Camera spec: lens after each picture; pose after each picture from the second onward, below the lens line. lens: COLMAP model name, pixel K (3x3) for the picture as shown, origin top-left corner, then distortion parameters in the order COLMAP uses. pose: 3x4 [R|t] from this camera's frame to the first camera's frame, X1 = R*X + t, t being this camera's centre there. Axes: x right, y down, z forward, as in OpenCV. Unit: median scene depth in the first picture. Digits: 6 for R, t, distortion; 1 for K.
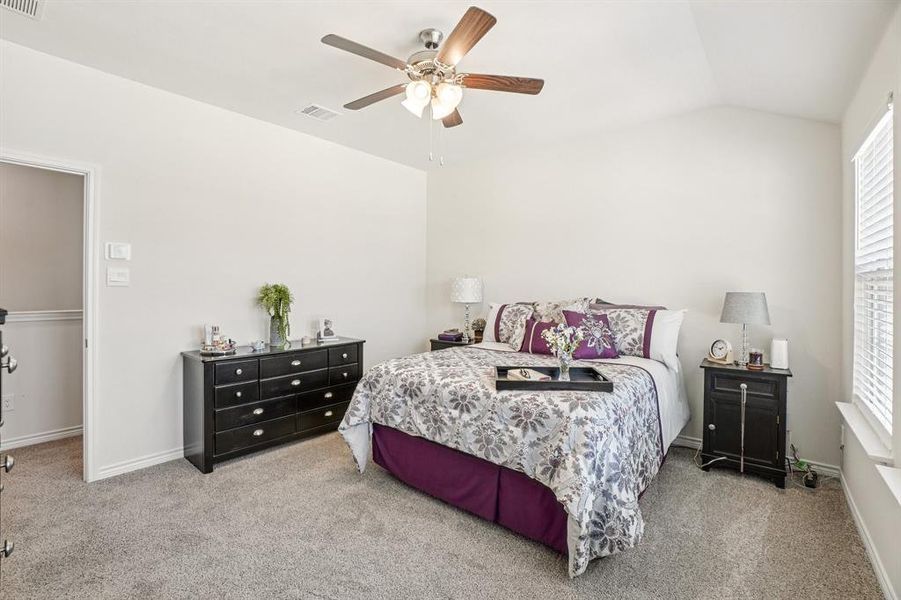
lens RADIAL K [[404.8, 0, 450.5], [0, 404.8, 300.0], [0, 0, 1]] dist [-0.068560, 0.032793]
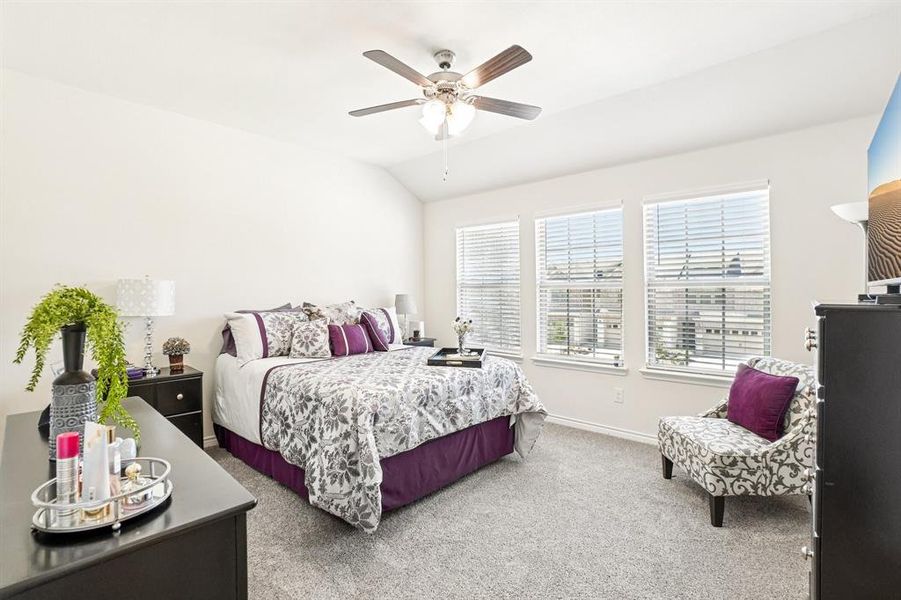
lens RADIAL K [[404.8, 0, 450.5], [0, 404.8, 300.0], [0, 0, 1]] dist [-0.068560, 0.032793]
pose [[0.051298, -0.022049, 0.998440, -1.085901], [0.032394, 0.999267, 0.020403, -0.031621], [-0.998158, 0.031297, 0.051974, 0.899659]]
